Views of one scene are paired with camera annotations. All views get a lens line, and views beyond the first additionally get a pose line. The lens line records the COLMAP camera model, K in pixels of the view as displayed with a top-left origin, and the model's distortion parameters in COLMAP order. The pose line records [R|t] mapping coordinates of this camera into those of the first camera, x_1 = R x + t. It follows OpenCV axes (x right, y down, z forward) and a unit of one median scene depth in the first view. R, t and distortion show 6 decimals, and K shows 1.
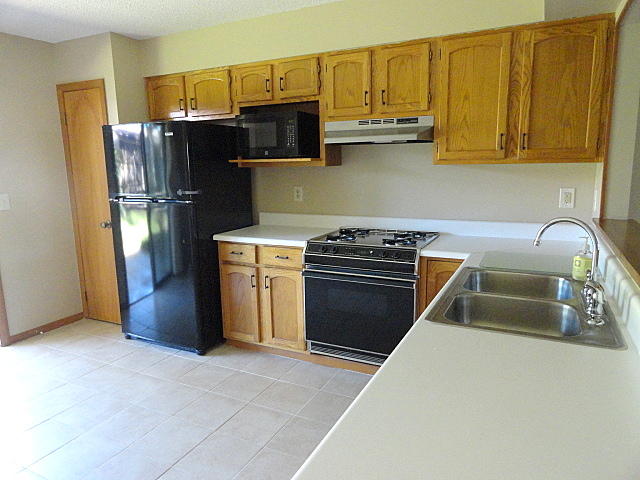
lens RADIAL K [[440.1, 0, 320.0], [0, 440.1, 240.0], [0, 0, 1]] dist [-0.001939, 0.000950]
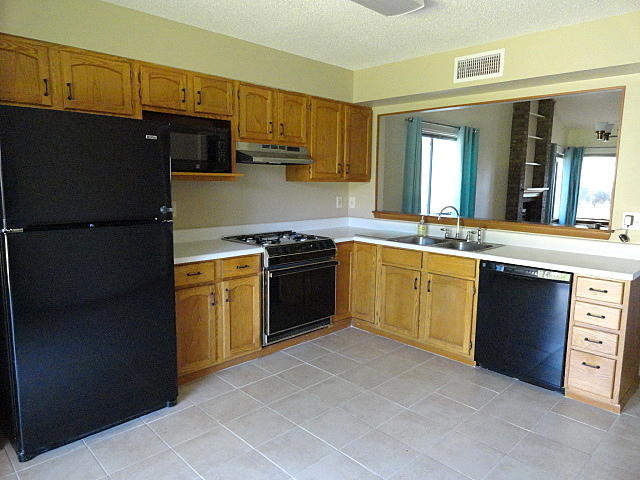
lens RADIAL K [[440.1, 0, 320.0], [0, 440.1, 240.0], [0, 0, 1]] dist [-0.001939, 0.000950]
pose [[0.318201, -0.107645, 0.941892, -0.998941], [0.141159, 0.987837, 0.065208, -0.065189], [-0.937455, 0.112208, 0.329526, 0.465909]]
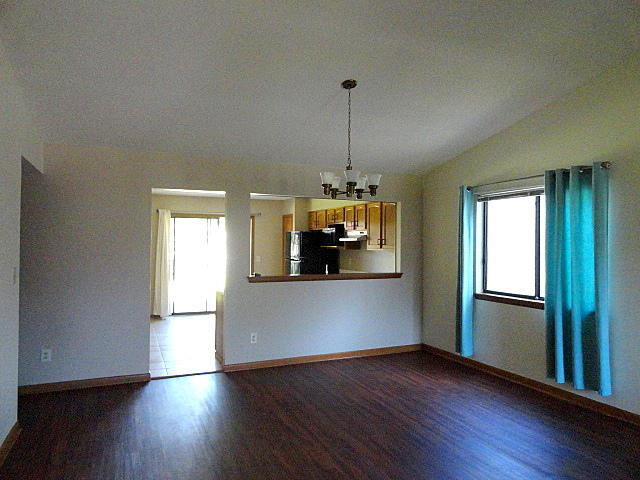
lens RADIAL K [[440.1, 0, 320.0], [0, 440.1, 240.0], [0, 0, 1]] dist [-0.001939, 0.000950]
pose [[0.778634, 0.020018, -0.627160, 1.502183], [-0.130209, 0.982889, -0.130286, 0.127953], [0.613820, 0.183107, 0.767917, -1.041485]]
